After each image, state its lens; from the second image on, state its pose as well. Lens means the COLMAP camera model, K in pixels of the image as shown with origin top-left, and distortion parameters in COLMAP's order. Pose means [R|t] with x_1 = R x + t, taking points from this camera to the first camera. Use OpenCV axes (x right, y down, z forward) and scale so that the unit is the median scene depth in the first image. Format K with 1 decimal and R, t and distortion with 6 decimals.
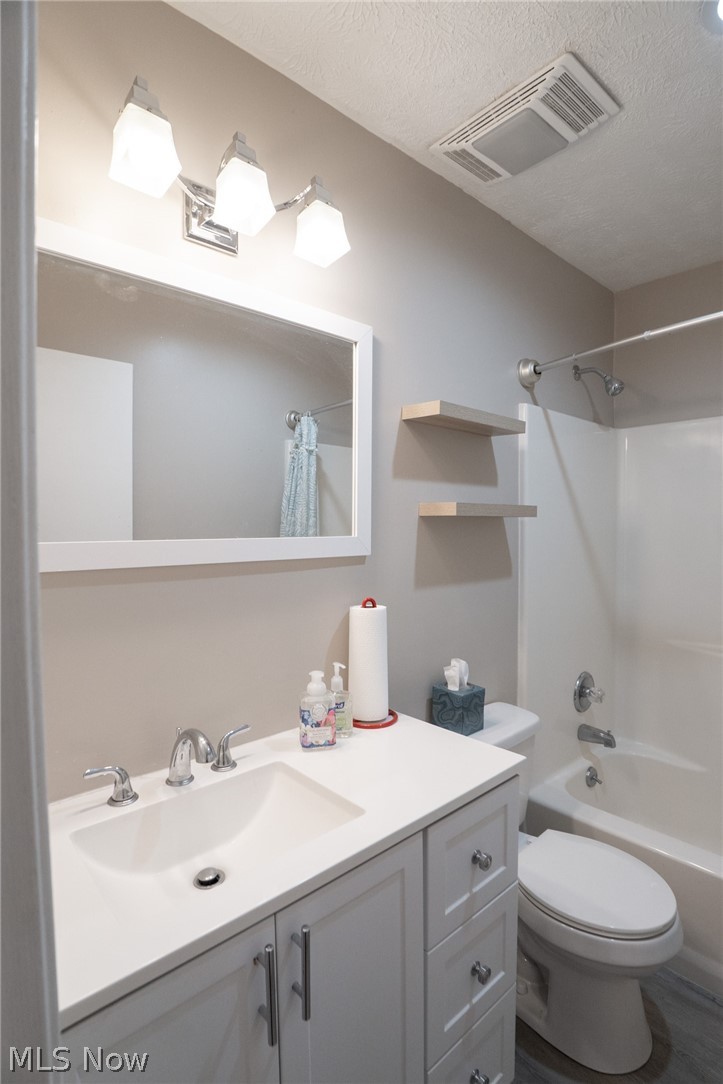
lens RADIAL K [[556.5, 0, 361.5], [0, 556.5, 542.0], [0, 0, 1]] dist [-0.021821, 0.000817]
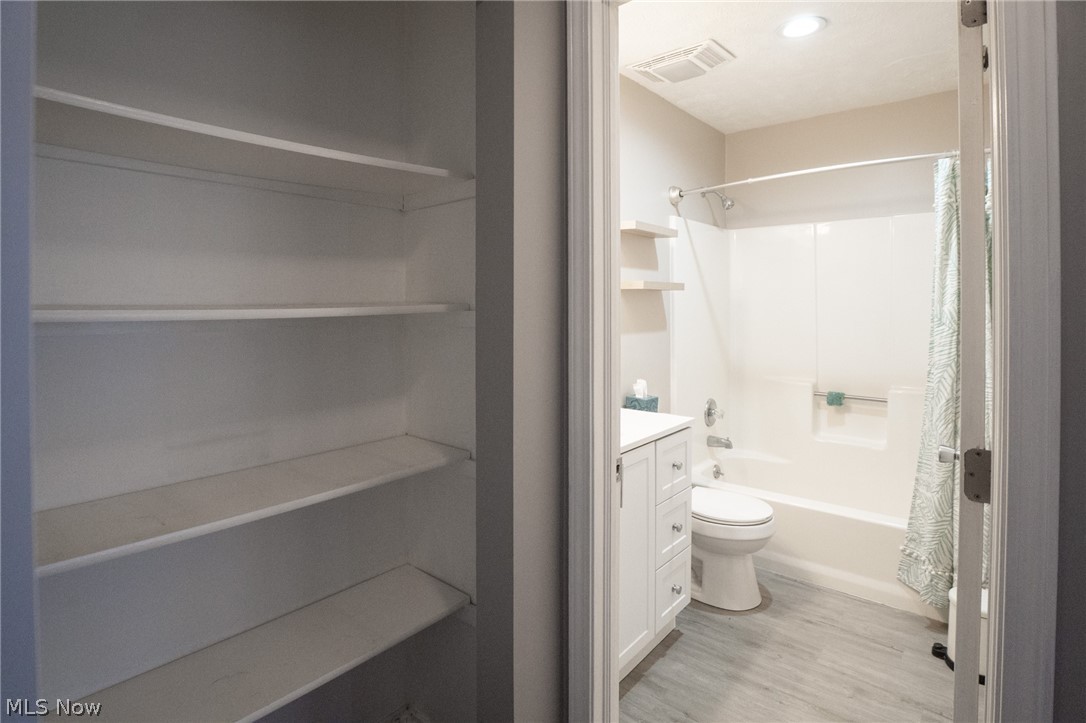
lens RADIAL K [[557.5, 0, 553.8], [0, 557.5, 300.7], [0, 0, 1]] dist [-0.021821, 0.000817]
pose [[0.989152, 0.000127, 0.146895, -0.327589], [0.004935, 0.999406, -0.034097, 0.042032], [-0.146812, 0.034453, 0.988564, -0.581398]]
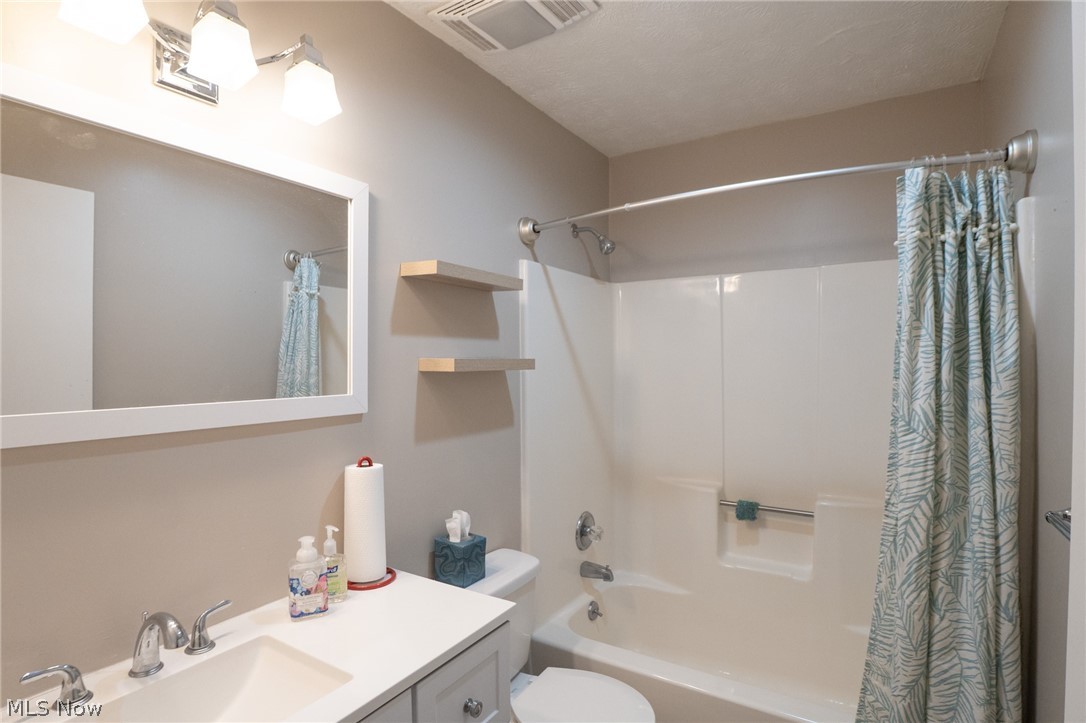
lens RADIAL K [[573.0, 0, 536.2], [0, 573.0, 366.0], [0, 0, 1]] dist [-0.022414, 0.001588]
pose [[0.963948, -0.004246, 0.266058, 0.032958], [0.010990, 0.999655, -0.023866, -0.029639], [-0.265865, 0.025930, 0.963662, -0.058512]]
